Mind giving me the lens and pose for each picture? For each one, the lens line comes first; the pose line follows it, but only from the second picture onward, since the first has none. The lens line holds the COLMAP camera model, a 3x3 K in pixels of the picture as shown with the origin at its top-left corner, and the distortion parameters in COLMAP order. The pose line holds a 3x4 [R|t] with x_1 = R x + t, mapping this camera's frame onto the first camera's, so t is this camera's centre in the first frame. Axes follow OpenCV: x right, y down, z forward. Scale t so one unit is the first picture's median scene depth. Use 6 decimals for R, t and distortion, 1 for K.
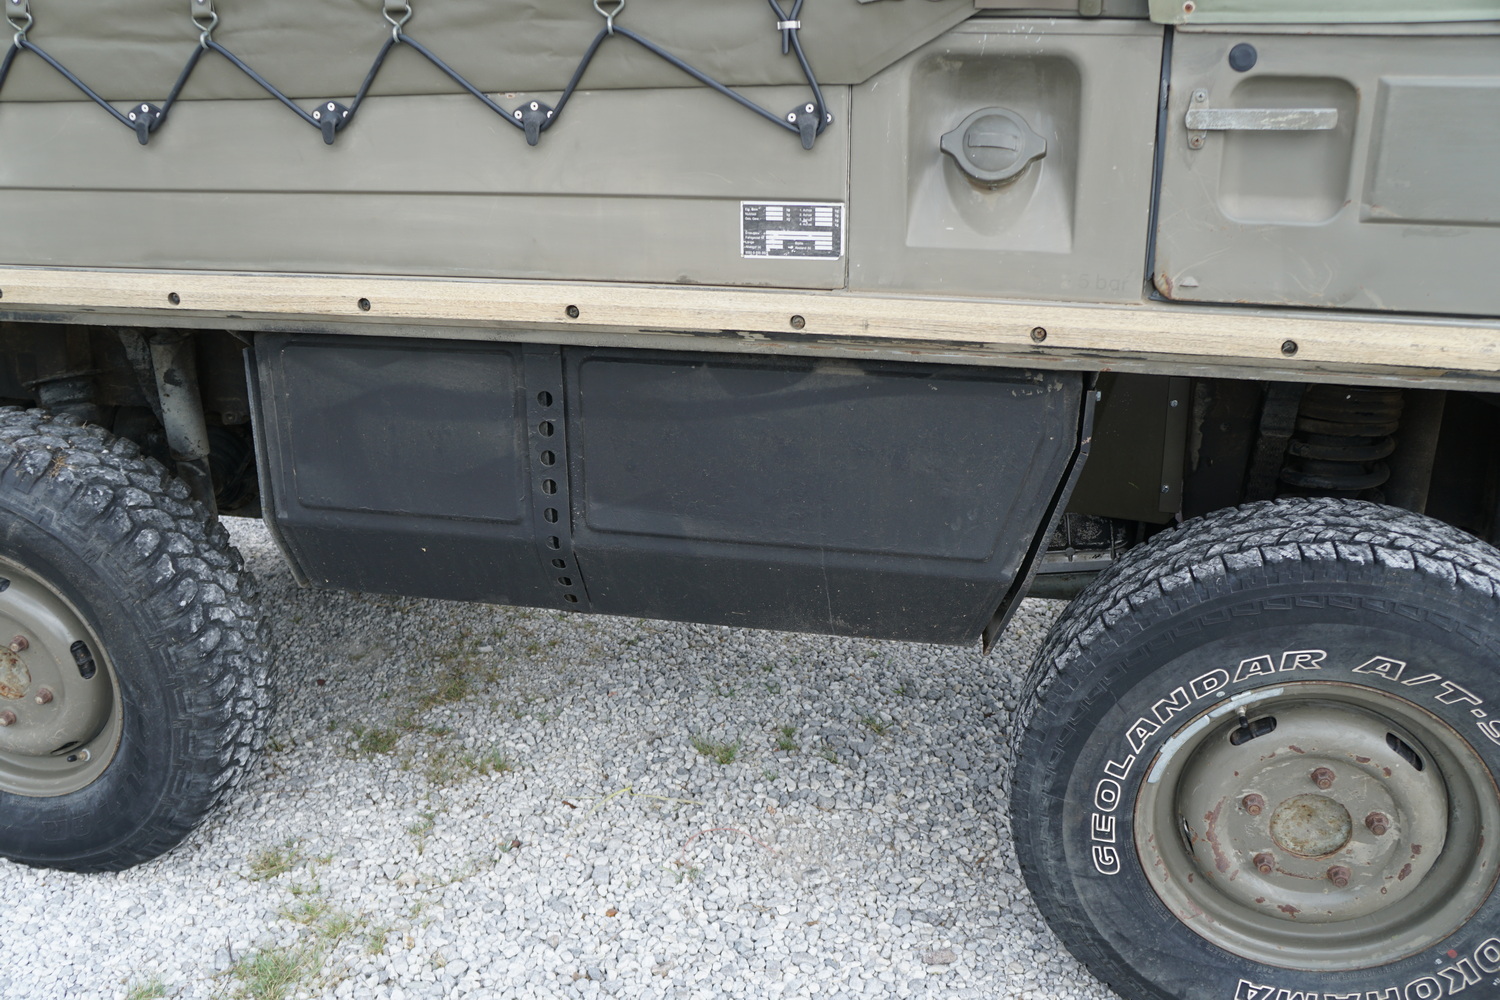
lens RADIAL K [[1312.7, 0, 746.9], [0, 1312.7, 487.1], [0, 0, 1]] dist [-0.140552, 0.157839]
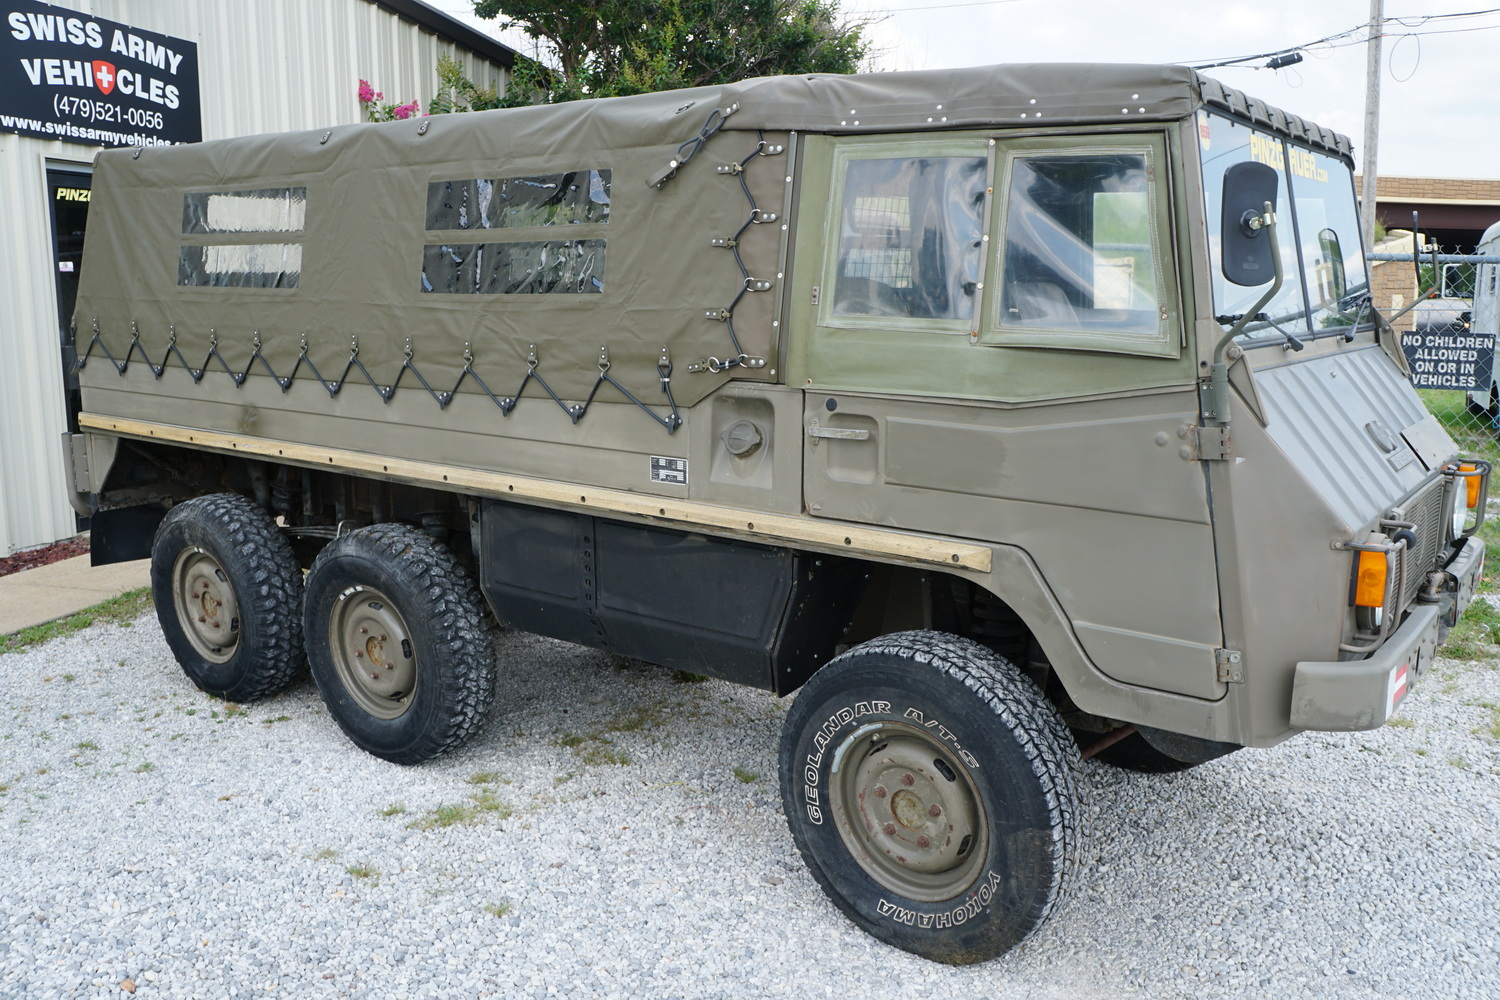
lens RADIAL K [[1313.2, 0, 751.4], [0, 1313.2, 481.5], [0, 0, 1]] dist [-0.138372, 0.167878]
pose [[0.910641, 0.075615, -0.406221, 0.938350], [-0.140143, 0.981361, -0.131492, 0.080726], [0.388707, 0.176671, 0.904265, -0.824077]]
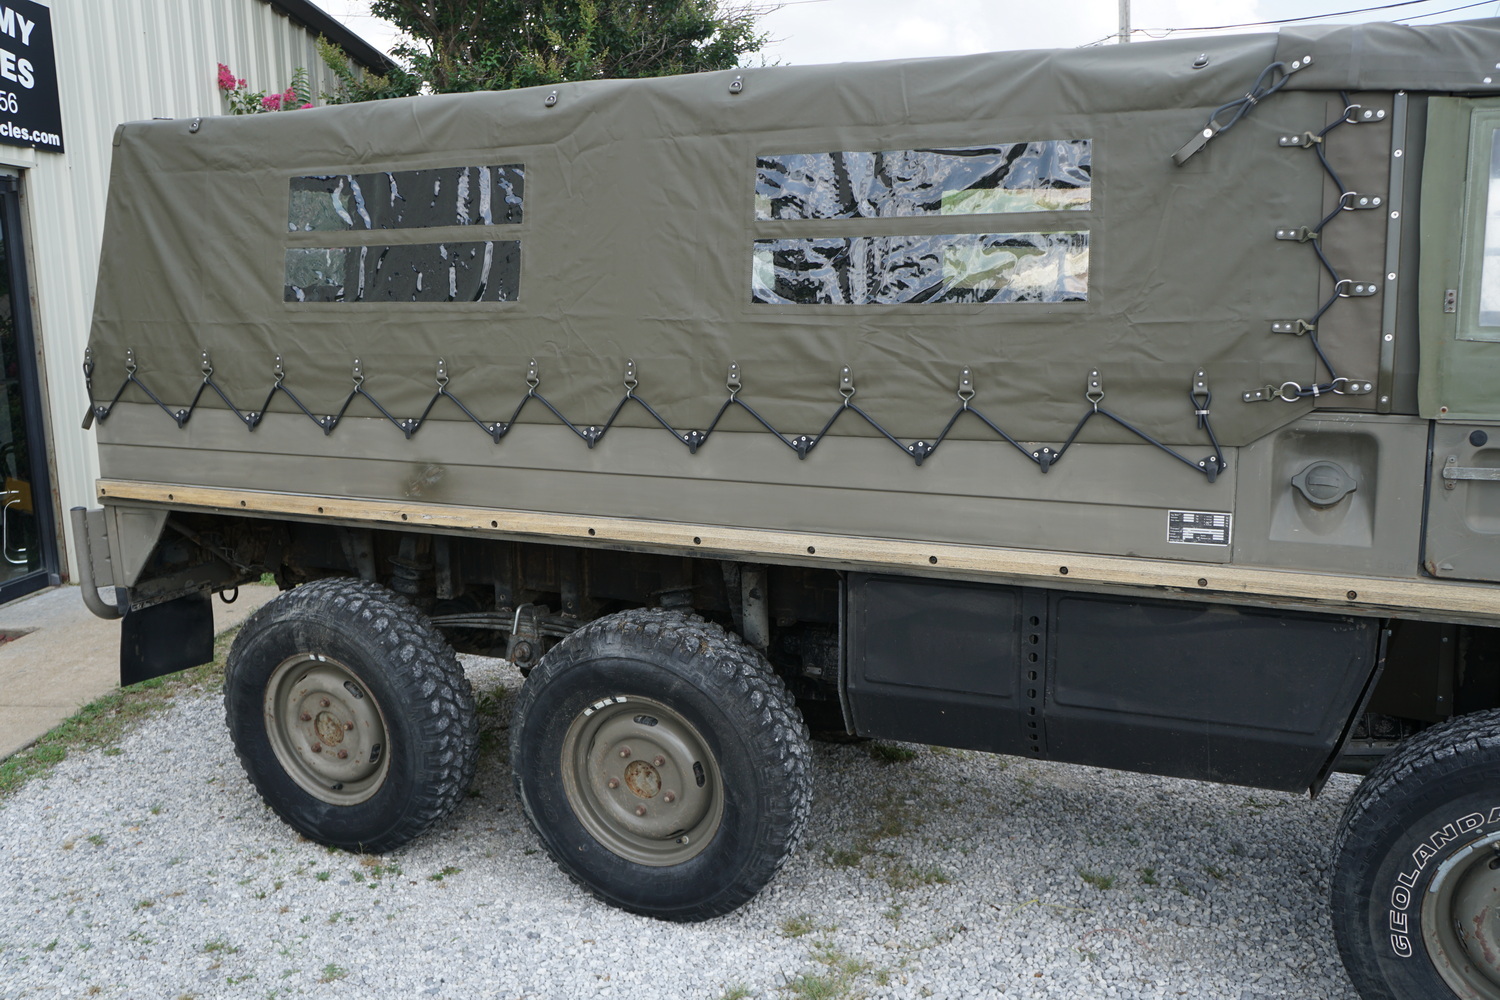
lens RADIAL K [[1310.2, 0, 761.9], [0, 1310.2, 490.4], [0, 0, 1]] dist [-0.138072, 0.176352]
pose [[0.980662, 0.026943, -0.193847, -0.177263], [-0.057886, 0.986094, -0.155783, 0.044518], [0.186954, 0.163991, 0.968584, -0.662258]]
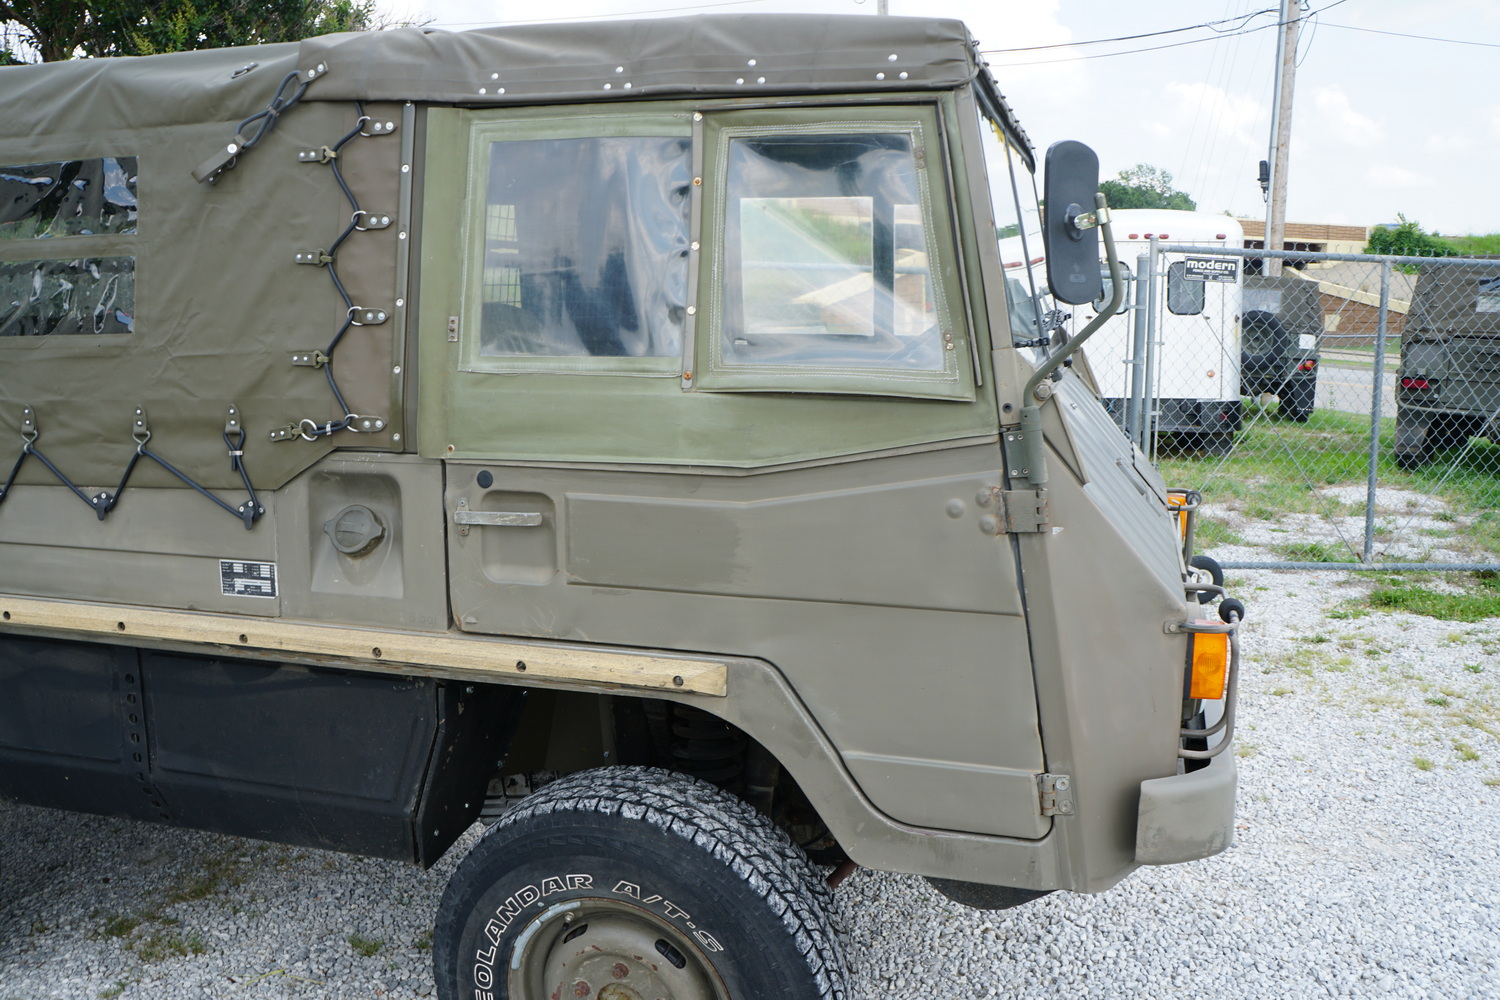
lens RADIAL K [[1312.7, 0, 746.9], [0, 1312.7, 487.1], [0, 0, 1]] dist [-0.140552, 0.157839]
pose [[0.997147, 0.011082, -0.074671, 0.660258], [-0.024002, 0.984378, -0.174423, -0.045284], [0.071572, 0.175717, 0.981835, -0.431499]]
